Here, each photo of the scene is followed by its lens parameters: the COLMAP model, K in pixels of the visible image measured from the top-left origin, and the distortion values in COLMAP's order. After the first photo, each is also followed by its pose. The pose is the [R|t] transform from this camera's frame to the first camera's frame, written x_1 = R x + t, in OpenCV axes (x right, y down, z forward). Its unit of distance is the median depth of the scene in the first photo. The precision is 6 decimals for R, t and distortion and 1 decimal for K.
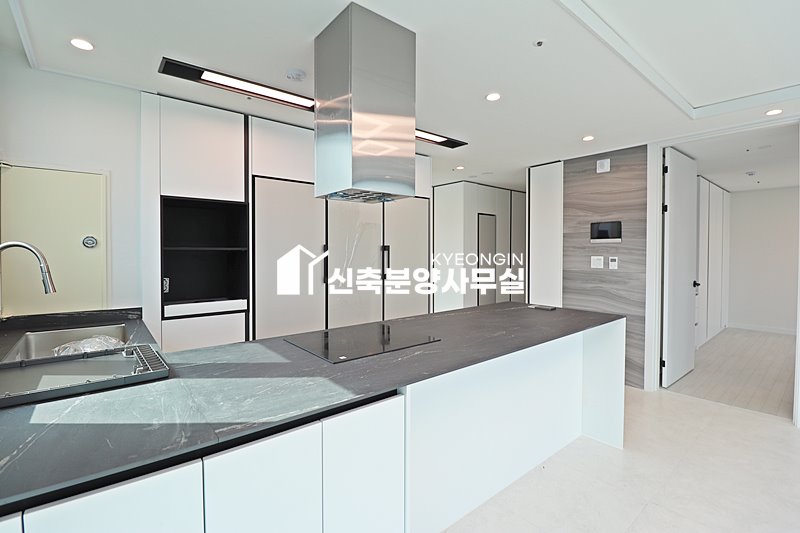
lens RADIAL K [[367.5, 0, 400.7], [0, 367.5, 257.7], [0, 0, 1]] dist [0.001542, -0.010097]
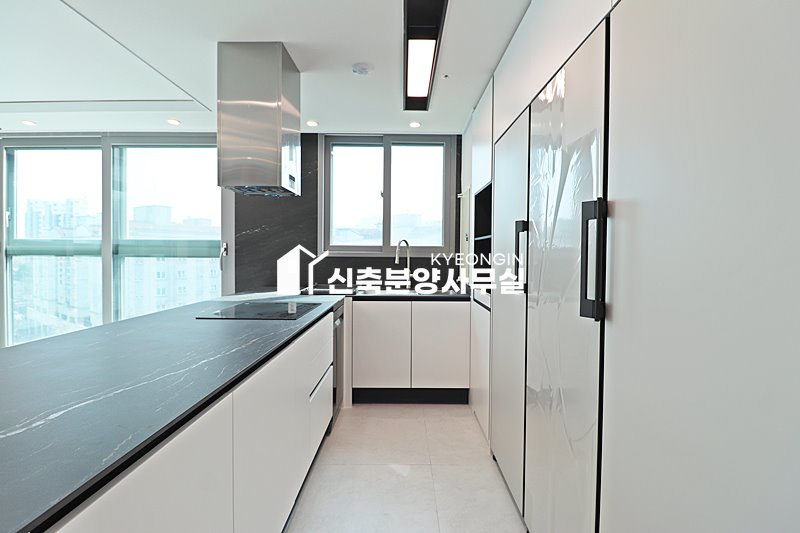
lens RADIAL K [[368.2, 0, 403.9], [0, 368.2, 258.5], [0, 0, 1]] dist [0.000488, -0.013491]
pose [[-0.637413, 0.002991, -0.770517, 0.268111], [-0.021873, 0.999519, 0.021975, 0.009351], [0.770212, 0.030861, -0.637041, 1.062438]]
